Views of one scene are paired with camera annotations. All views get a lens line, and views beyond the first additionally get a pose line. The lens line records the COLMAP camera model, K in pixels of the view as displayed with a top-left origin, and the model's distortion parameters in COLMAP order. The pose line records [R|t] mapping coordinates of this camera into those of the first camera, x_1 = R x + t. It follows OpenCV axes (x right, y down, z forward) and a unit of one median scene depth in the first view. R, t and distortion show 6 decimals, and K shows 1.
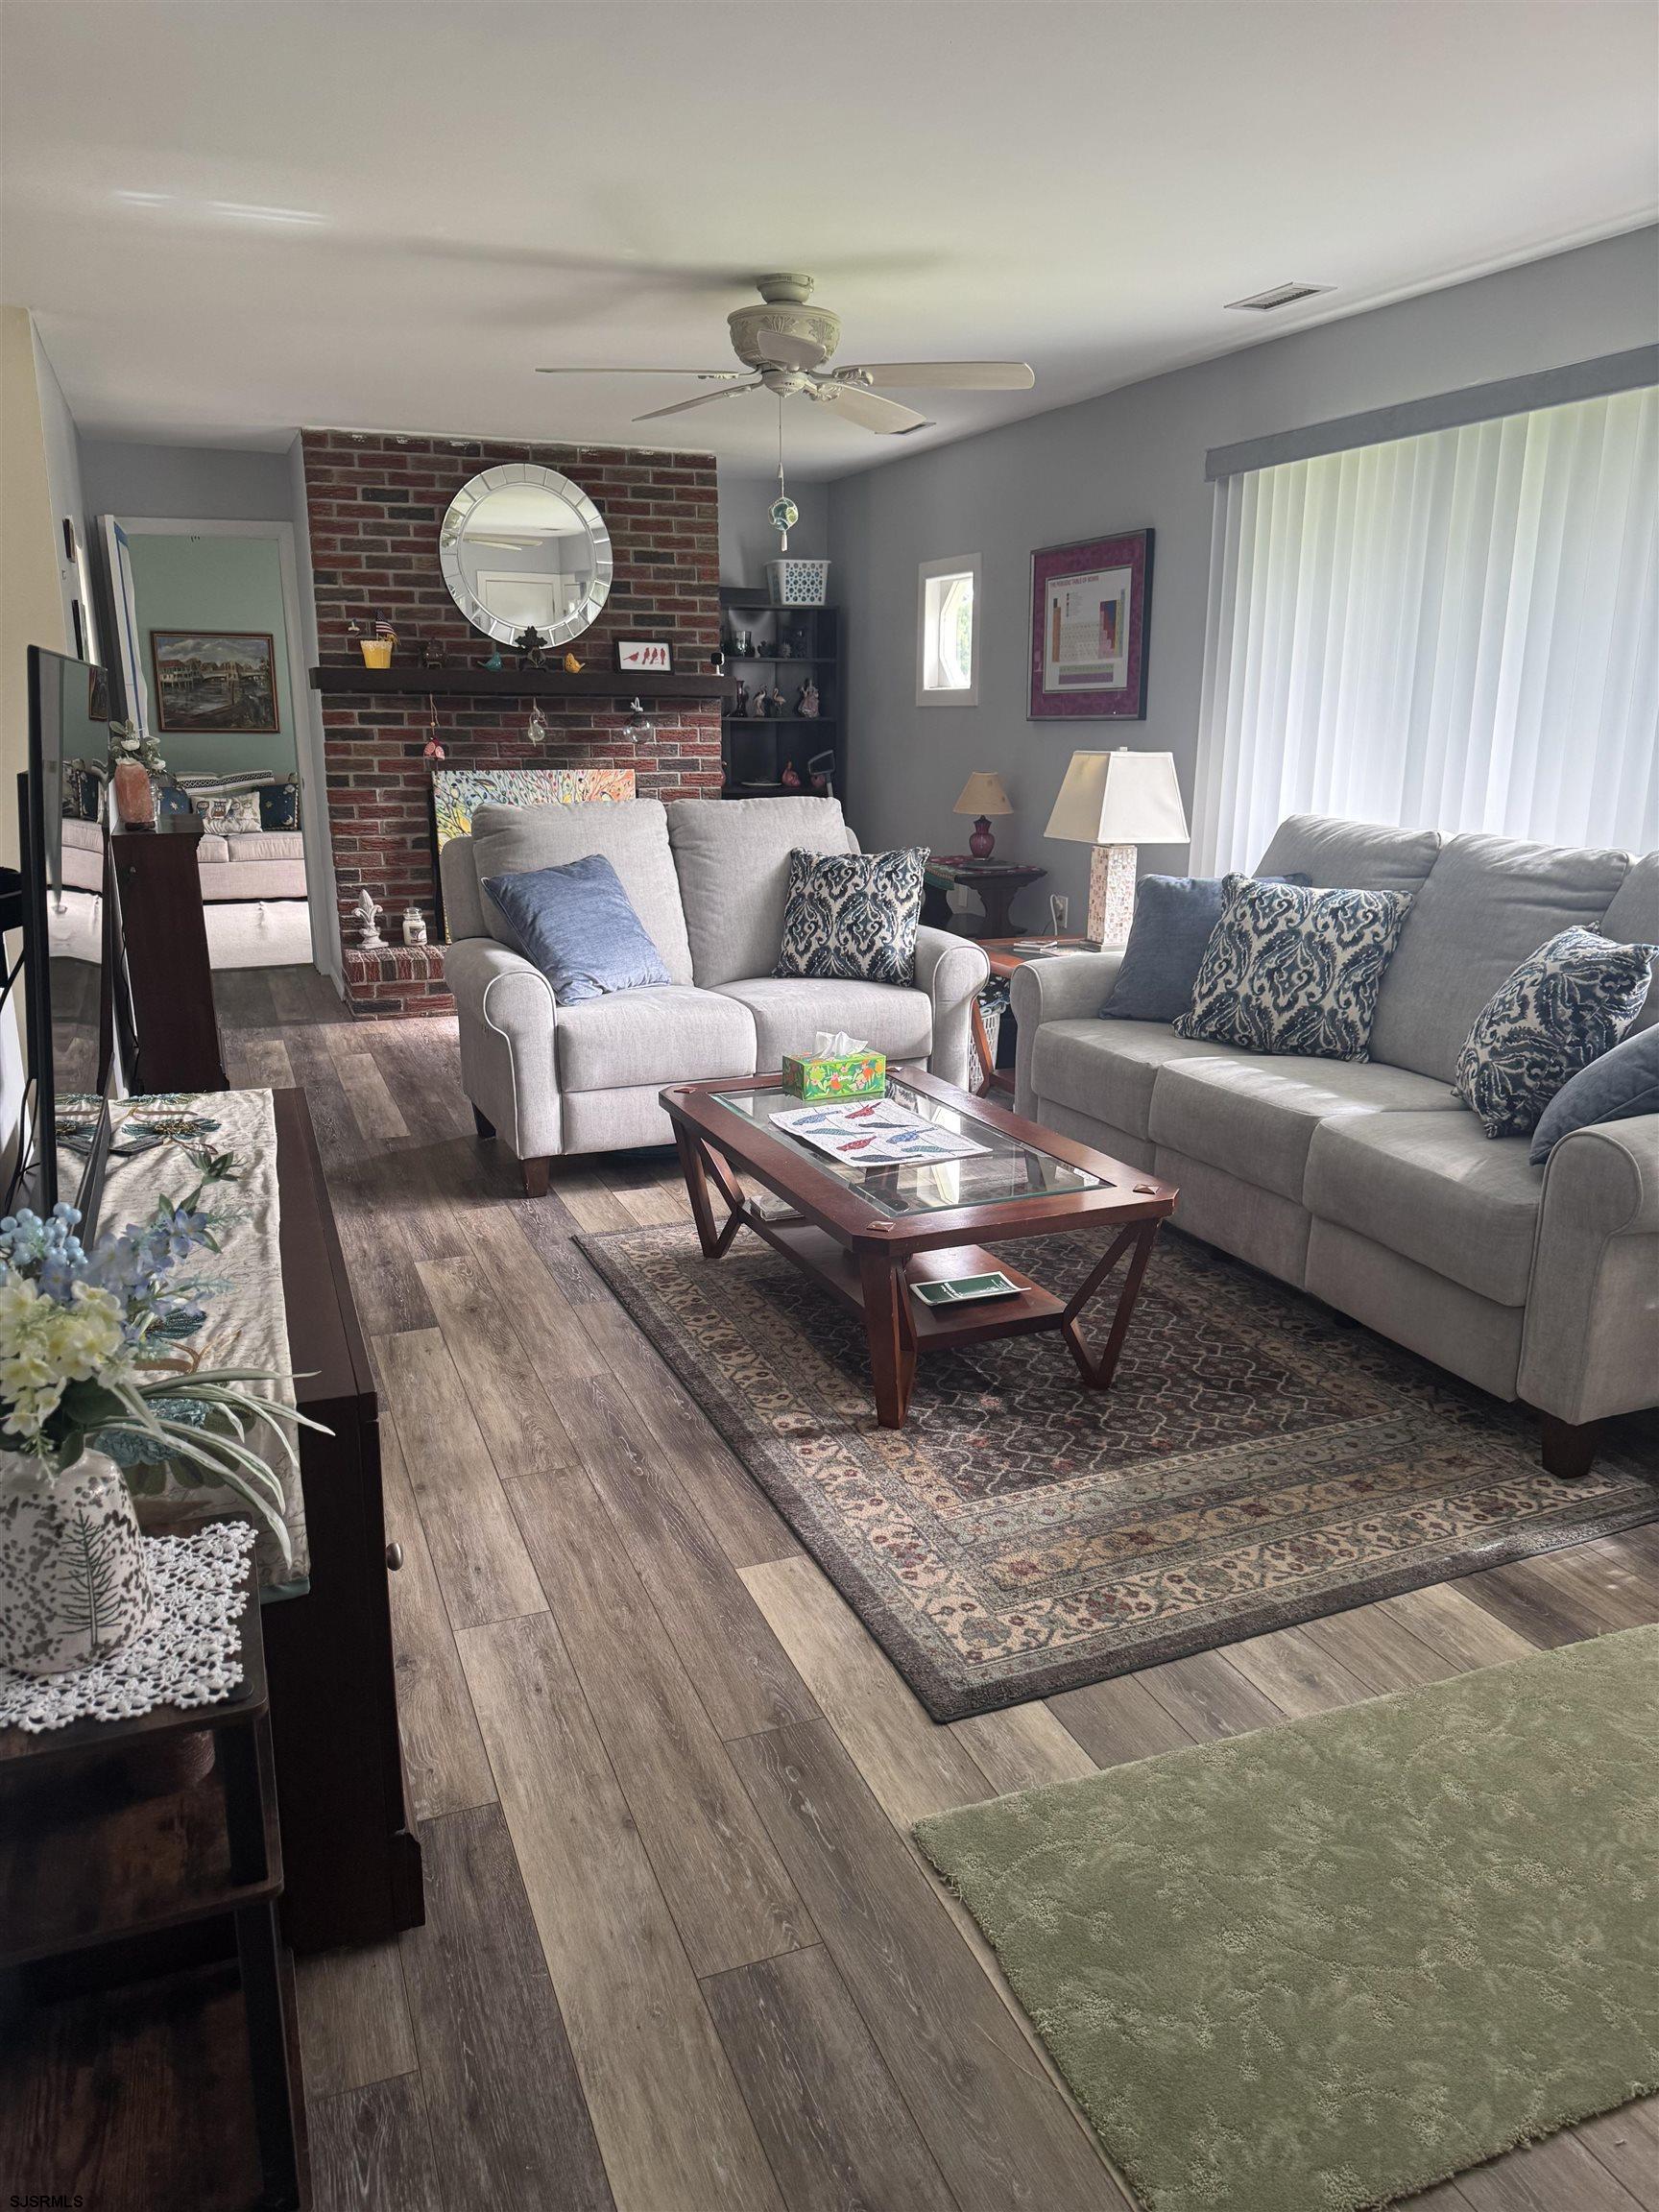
lens RADIAL K [[1578.5, 0, 833.8], [0, 1578.5, 1139.6], [0, 0, 1]] dist [0.210291, -0.379904]
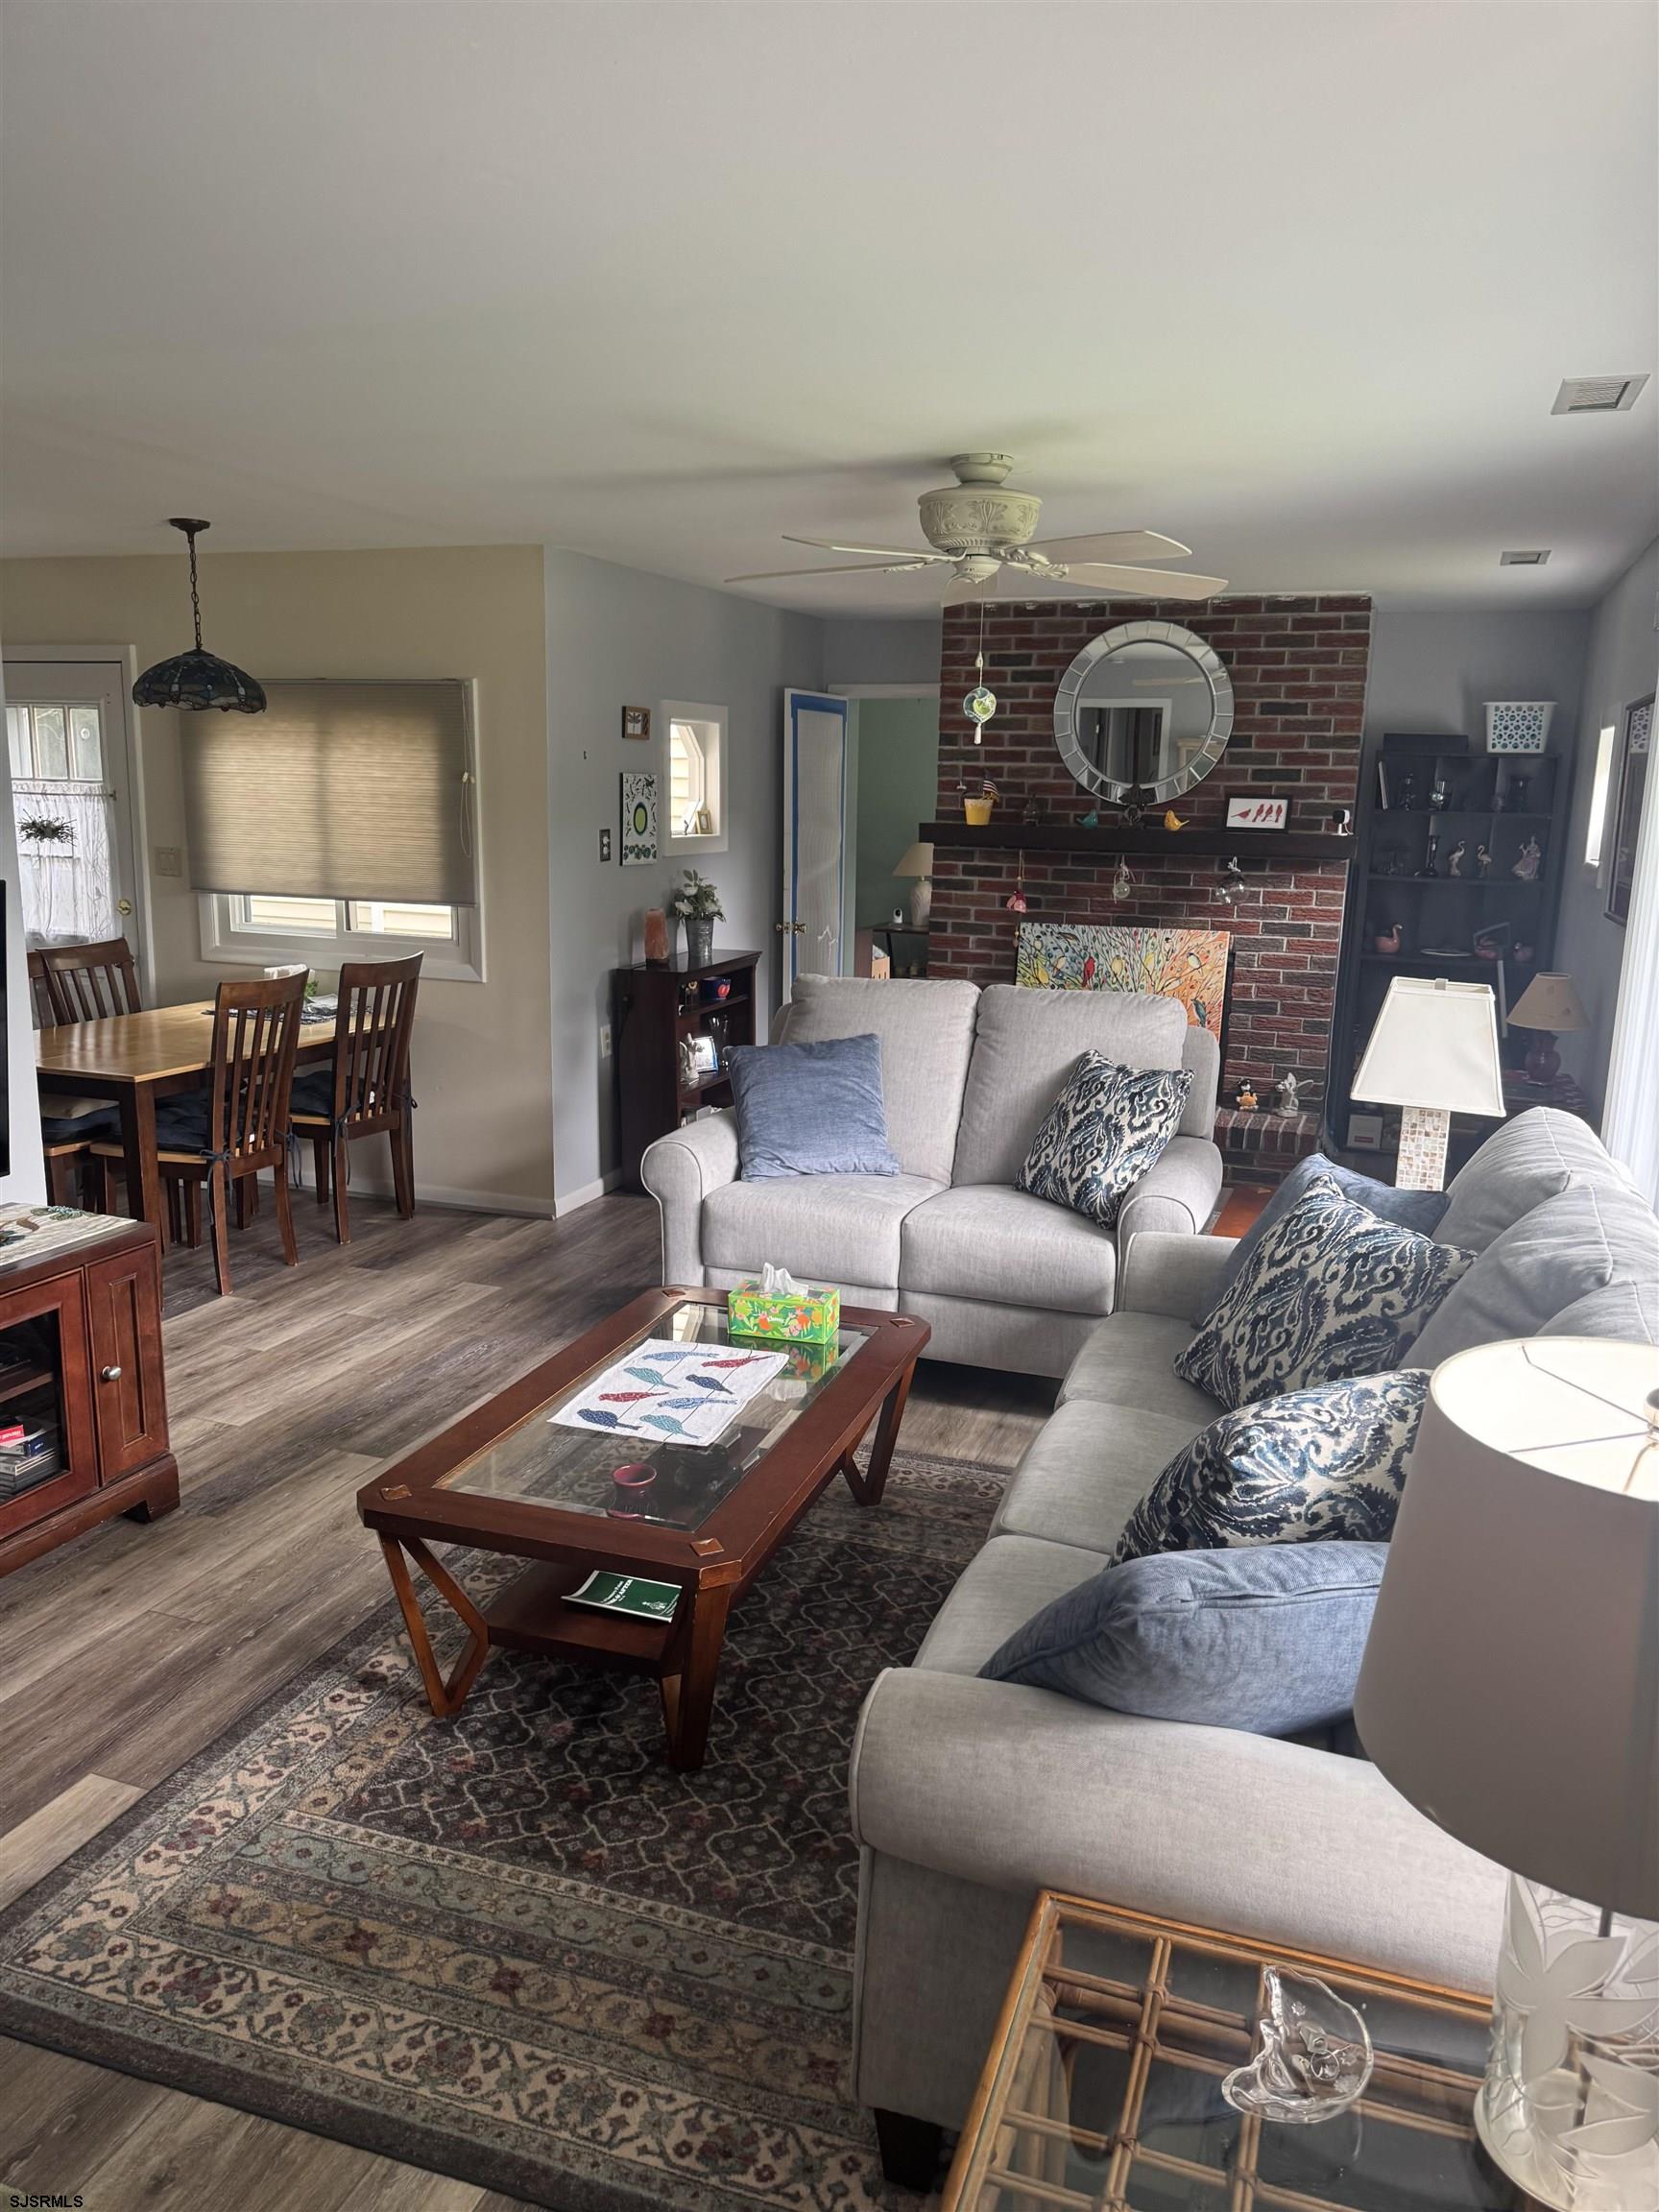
lens RADIAL K [[1542.2, 0, 822.7], [0, 1542.2, 1176.3], [0, 0, 1]] dist [0.147494, -0.256313]
pose [[0.748353, 0.181823, -0.637894, 0.317998], [-0.200642, 0.978695, 0.043578, -0.090003], [0.632227, 0.095377, 0.768891, 0.180176]]
